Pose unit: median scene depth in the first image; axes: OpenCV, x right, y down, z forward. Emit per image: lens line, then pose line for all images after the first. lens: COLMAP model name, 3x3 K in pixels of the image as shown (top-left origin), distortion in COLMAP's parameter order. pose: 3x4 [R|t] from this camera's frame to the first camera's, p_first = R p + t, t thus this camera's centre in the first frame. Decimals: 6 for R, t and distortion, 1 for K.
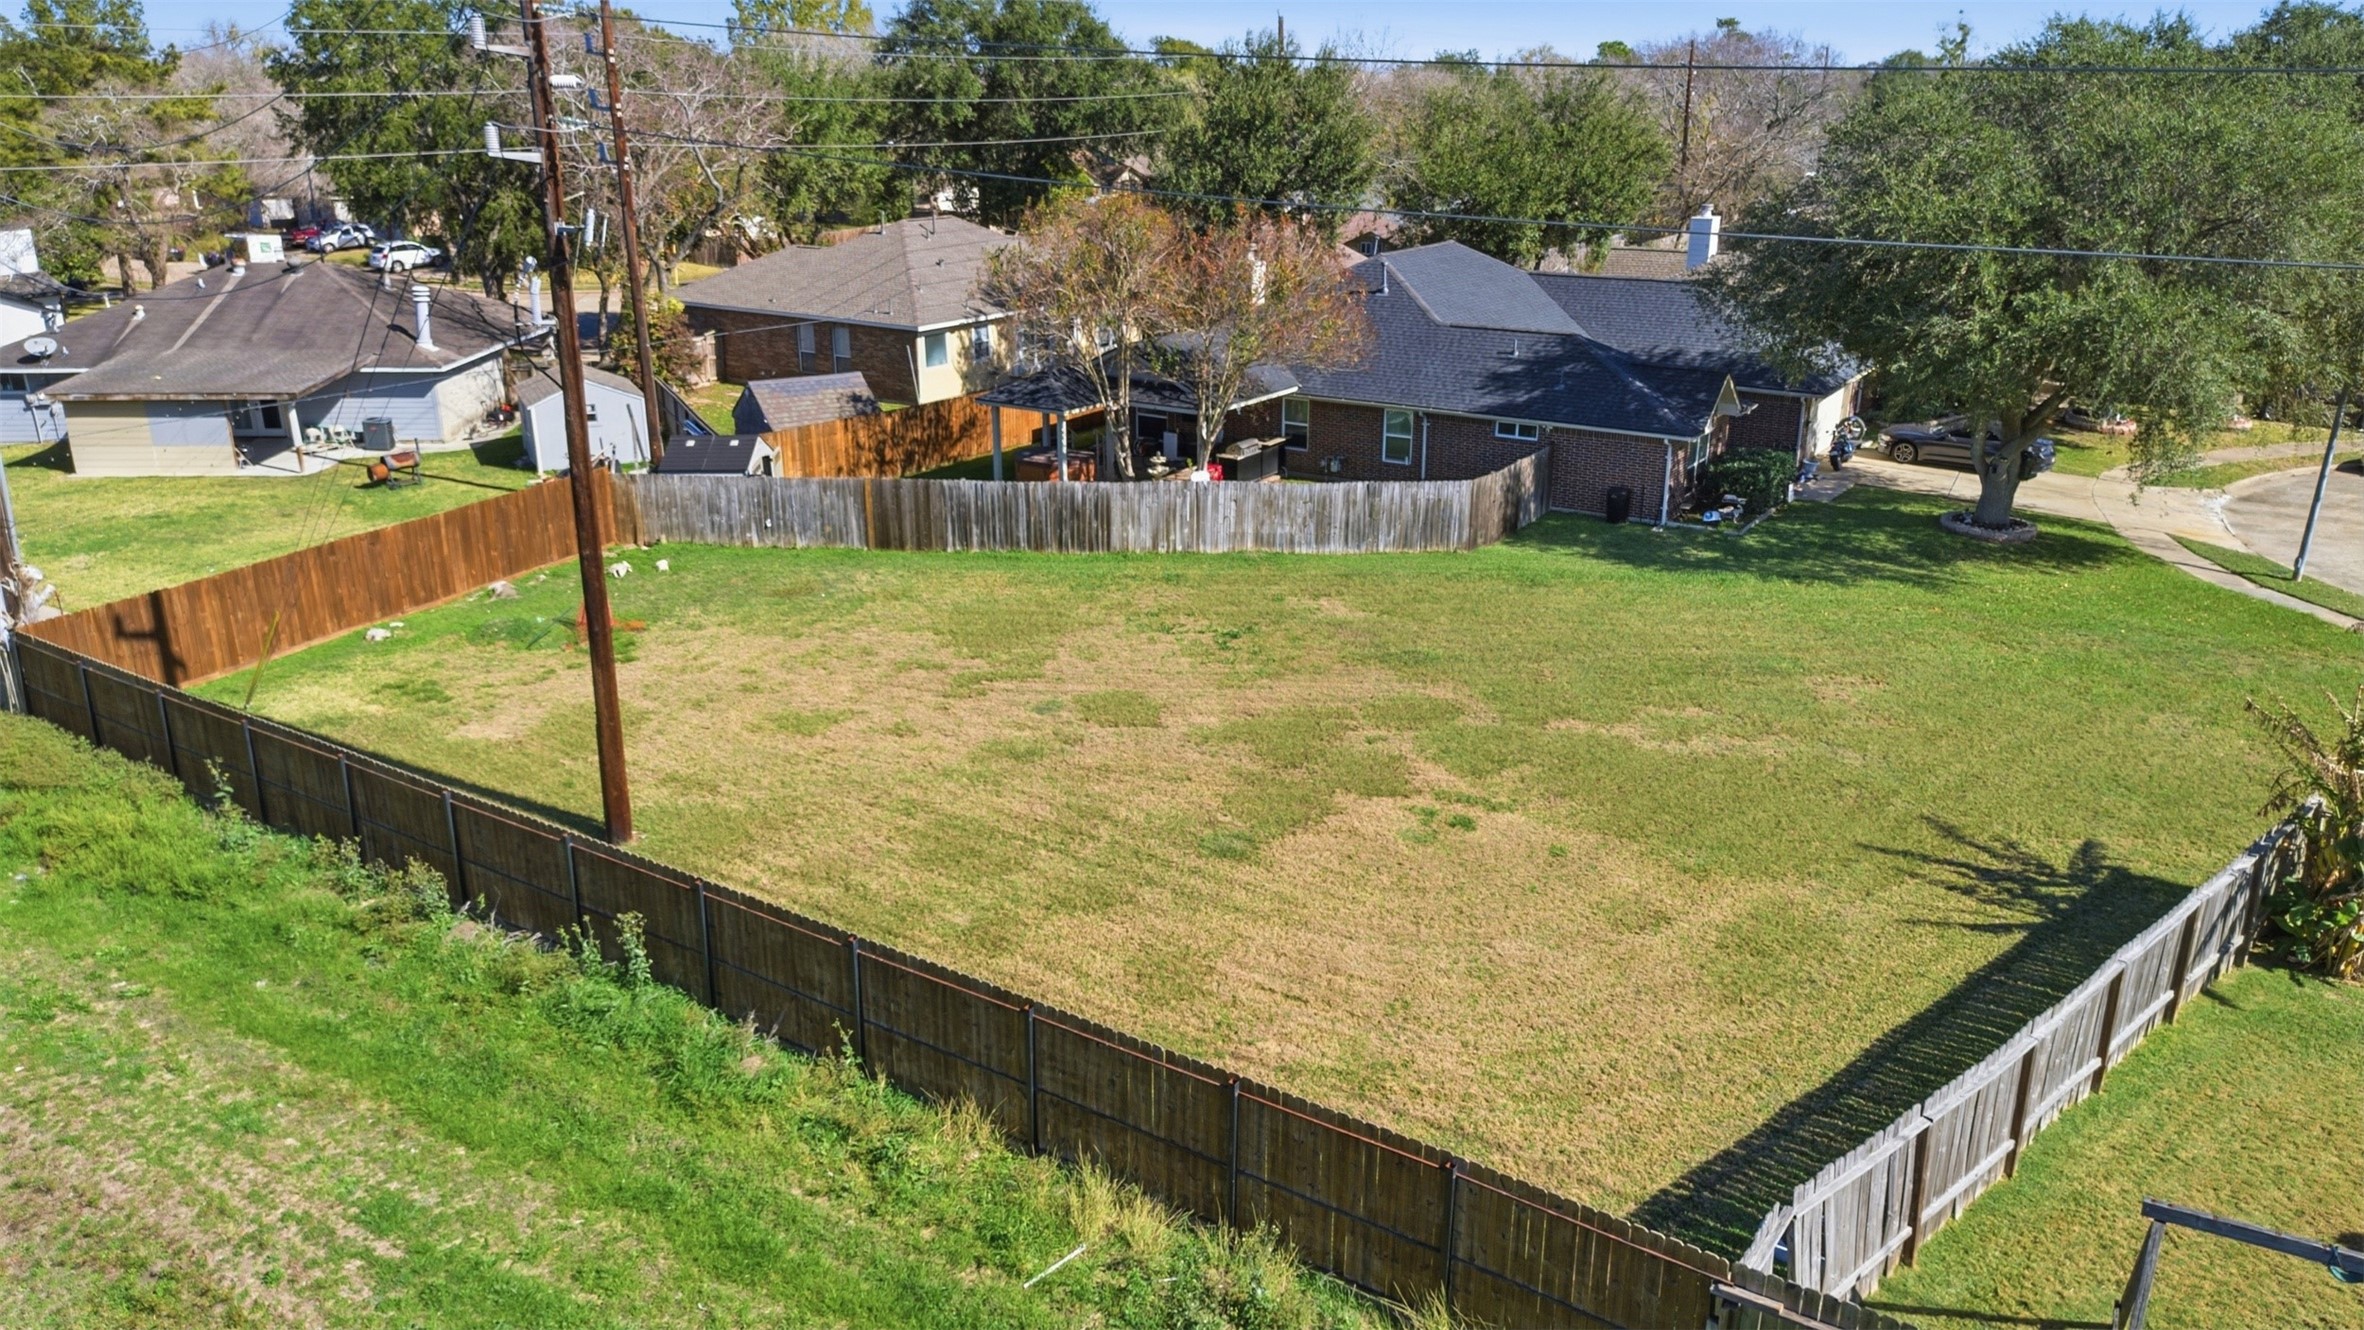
lens RADIAL K [[1694.7, 0, 1182.0], [0, 1694.7, 665.0], [0, 0, 1]] dist [0.137311, -0.153147]
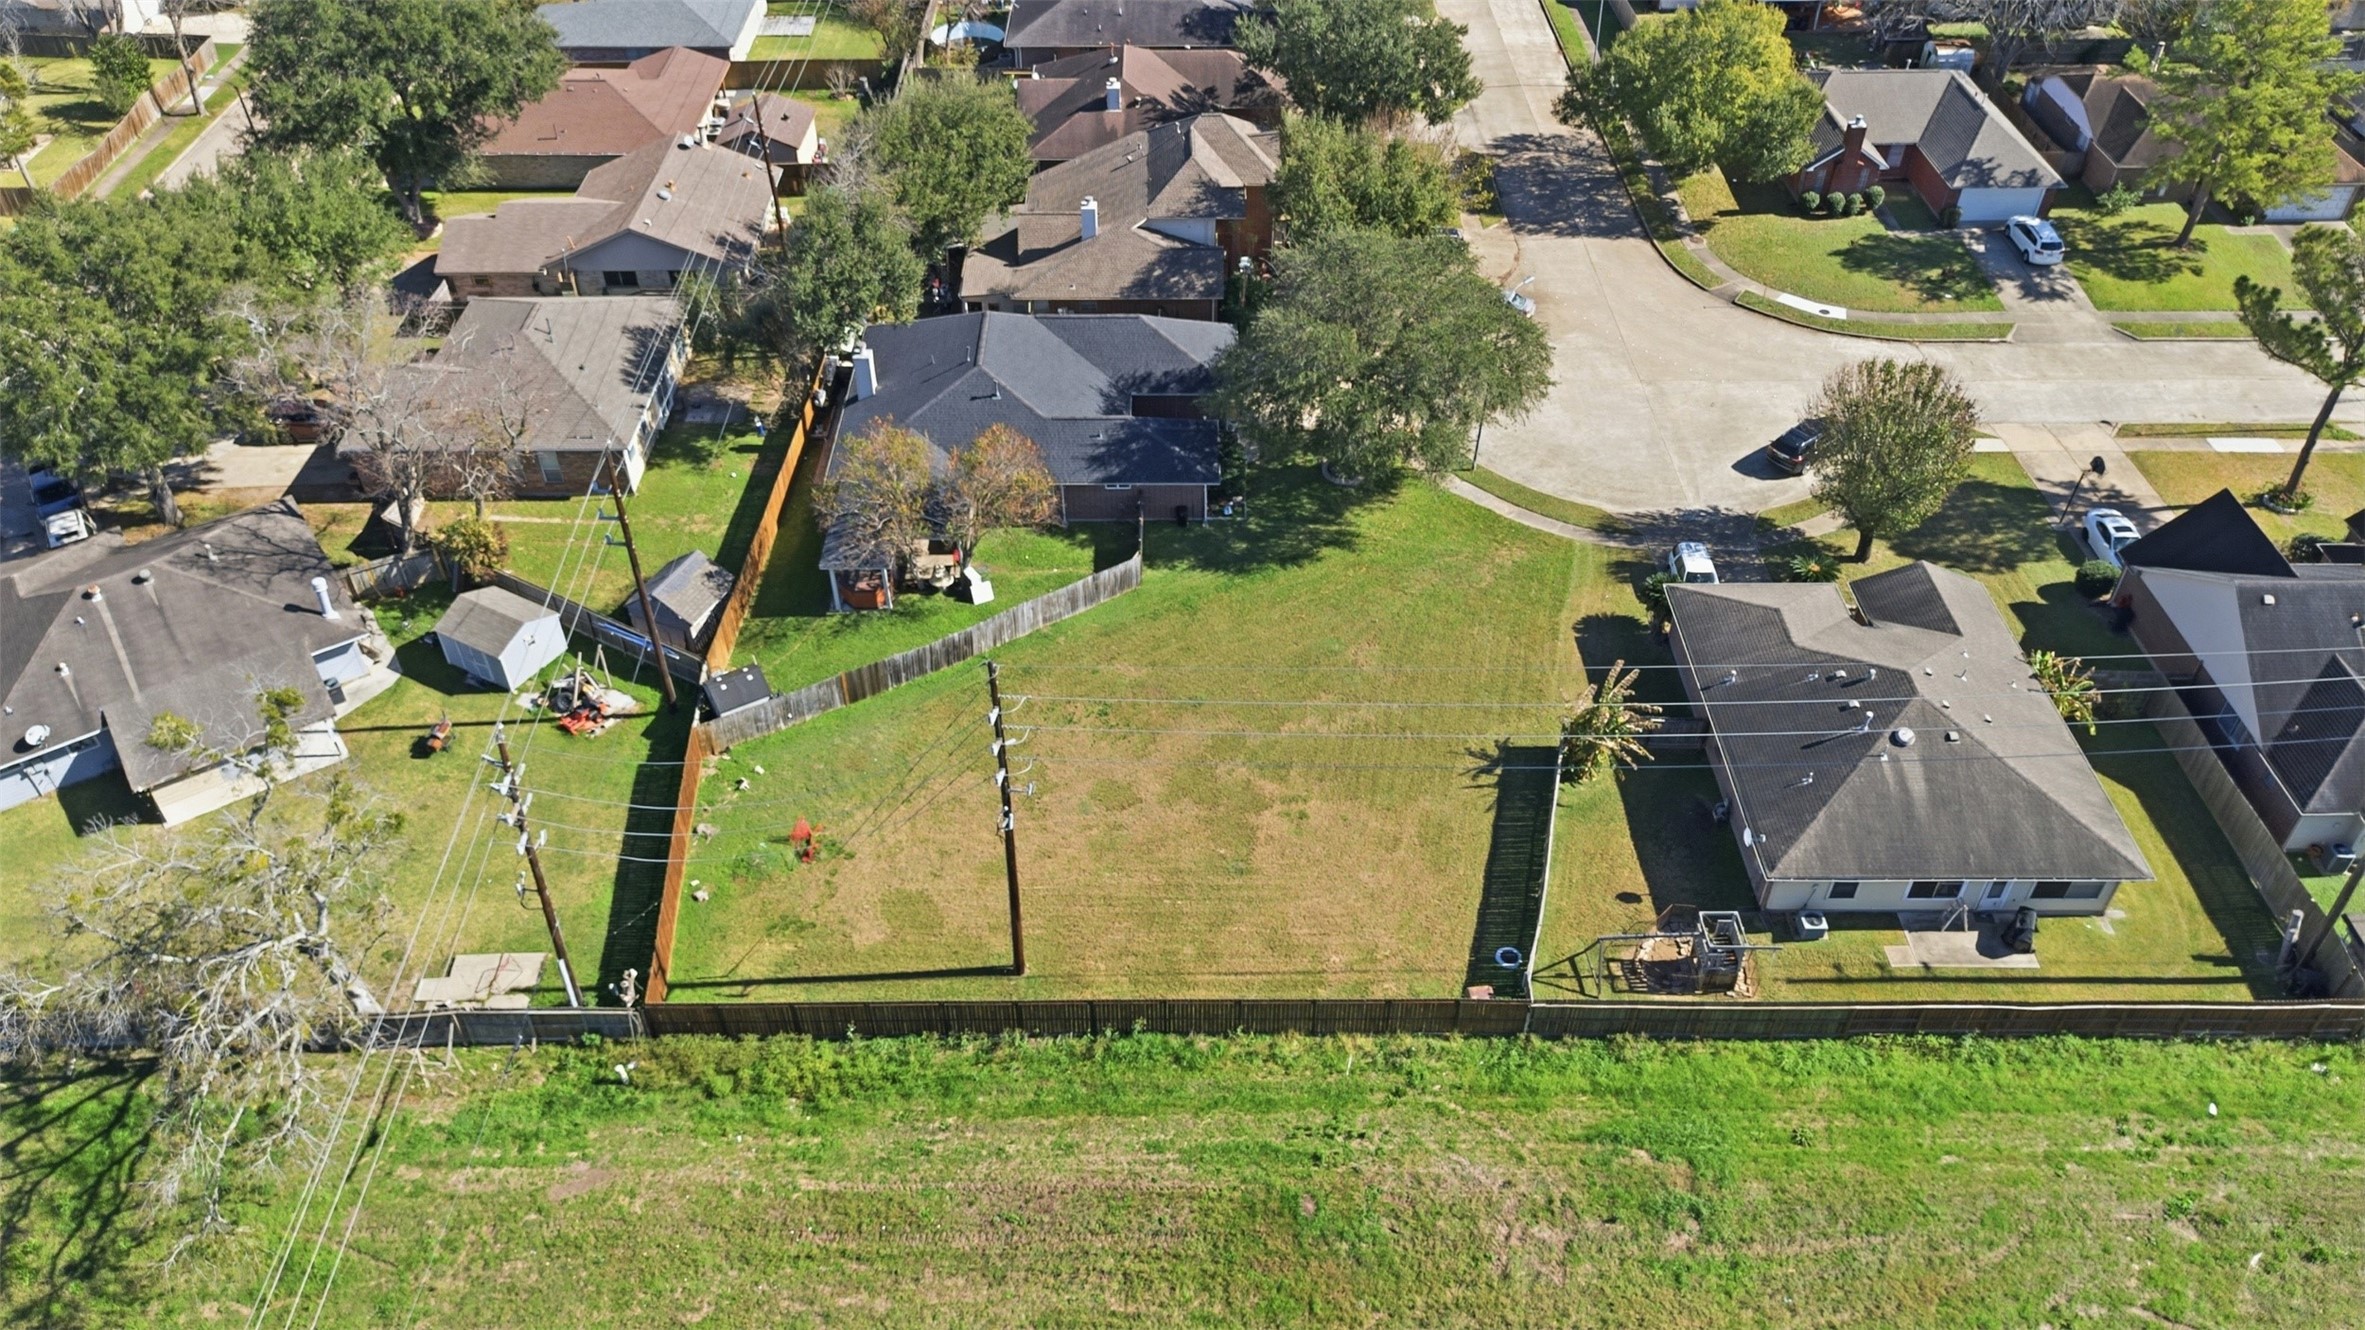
lens RADIAL K [[1695.4, 0, 1182.5], [0, 1695.4, 665.0], [0, 0, 1]] dist [0.137311, -0.153147]
pose [[0.820687, -0.392891, 0.414860, -0.845289], [0.191454, 0.873187, 0.448207, -1.136703], [-0.538347, -0.288411, 0.791834, -0.767004]]
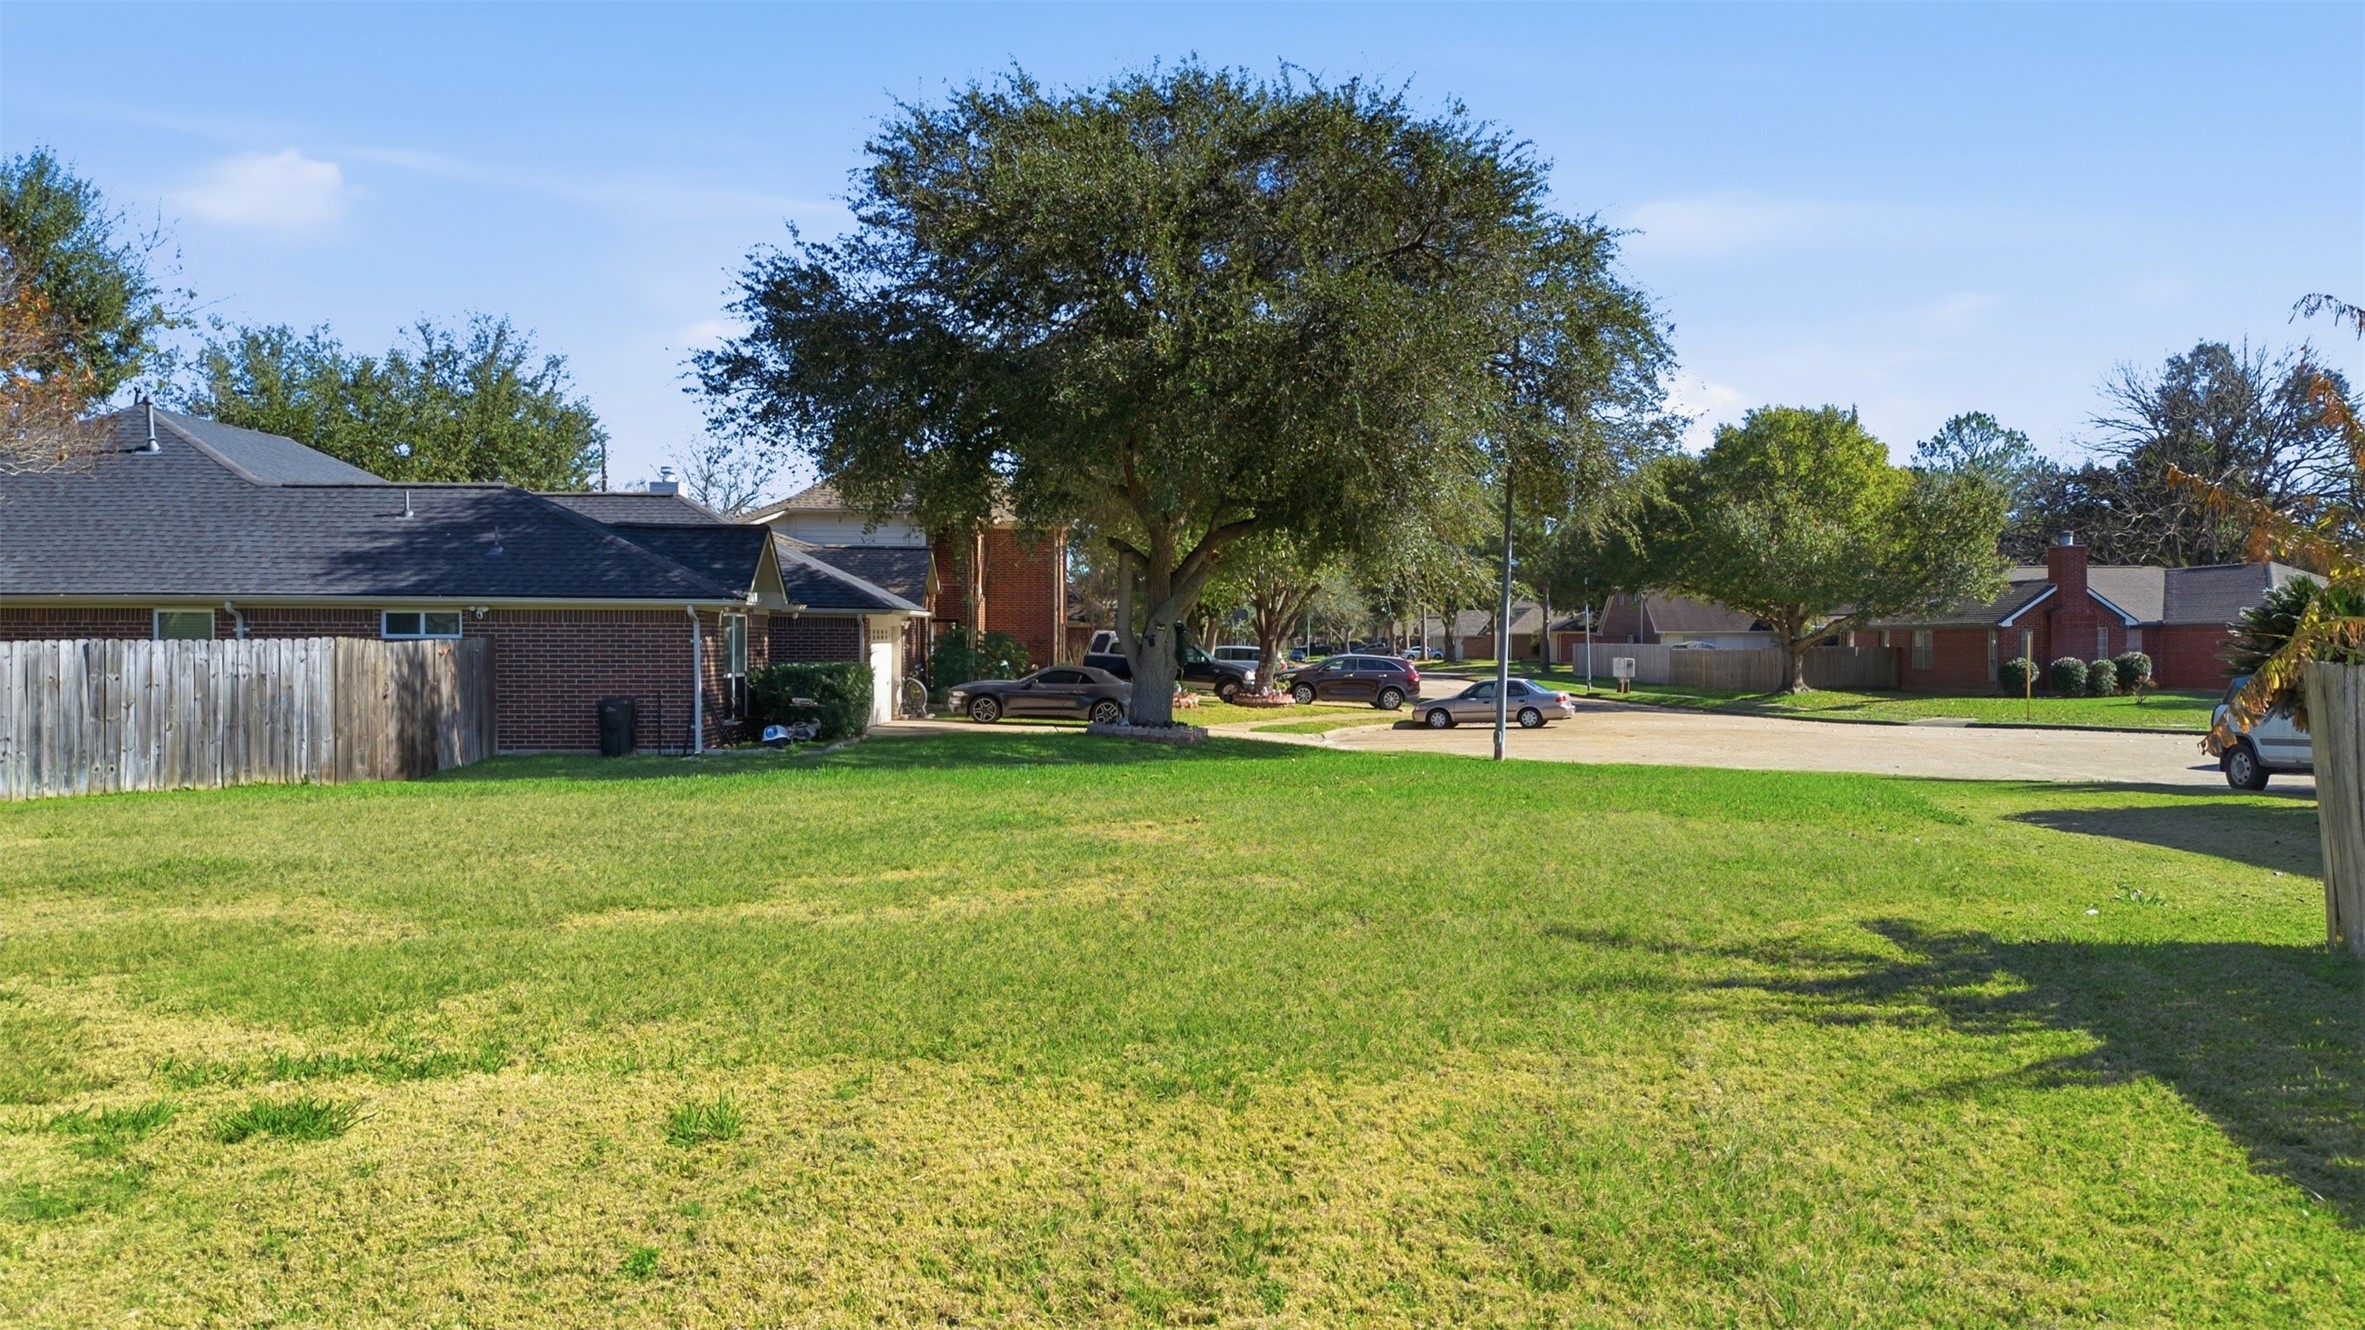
lens RADIAL K [[1695.4, 0, 1182.5], [0, 1695.4, 665.0], [0, 0, 1]] dist [0.137311, -0.153147]
pose [[0.820835, -0.006940, 0.571123, 0.109471], [0.180573, 0.951793, -0.247959, 0.098981], [-0.541870, 0.306663, 0.782518, 0.609430]]
